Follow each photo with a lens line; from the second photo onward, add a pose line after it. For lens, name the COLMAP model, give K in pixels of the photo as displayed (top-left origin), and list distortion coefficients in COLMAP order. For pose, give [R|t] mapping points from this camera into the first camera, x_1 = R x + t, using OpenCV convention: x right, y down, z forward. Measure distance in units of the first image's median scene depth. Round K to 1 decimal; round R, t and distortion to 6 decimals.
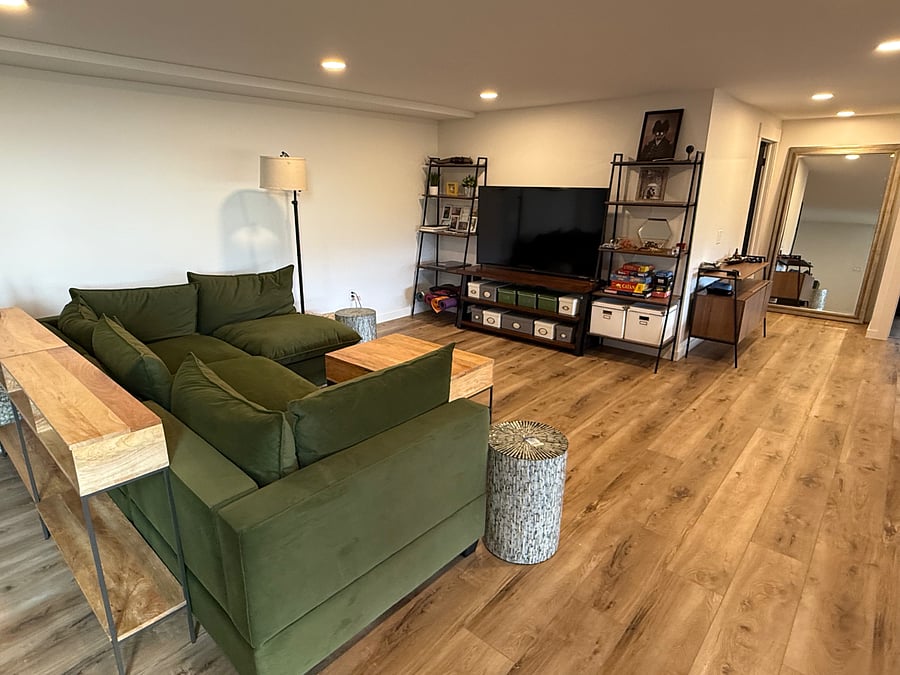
lens RADIAL K [[505.0, 0, 450.0], [0, 505.0, 337.5], [0, 0, 1]] dist [-0.001393, 0.000167]
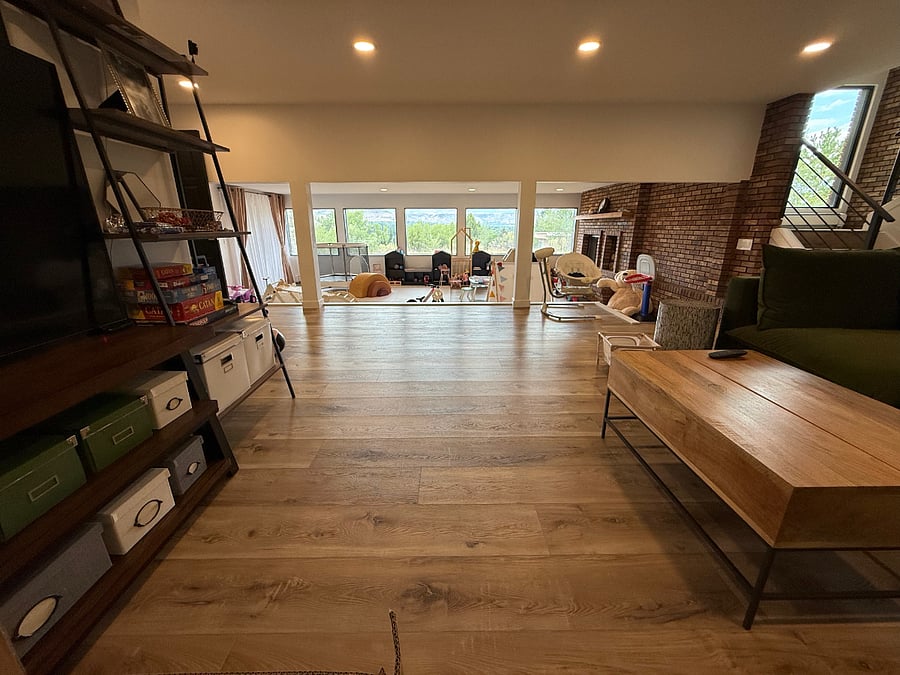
lens RADIAL K [[373.6, 0, 450.0], [0, 373.6, 337.5], [0, 0, 1]] dist [-0.009054, 0.000355]
pose [[-0.673533, -0.222158, 0.704981, -0.091677], [0.213748, 0.854475, 0.473480, -0.186025], [-0.707577, 0.469593, -0.528032, 0.975961]]
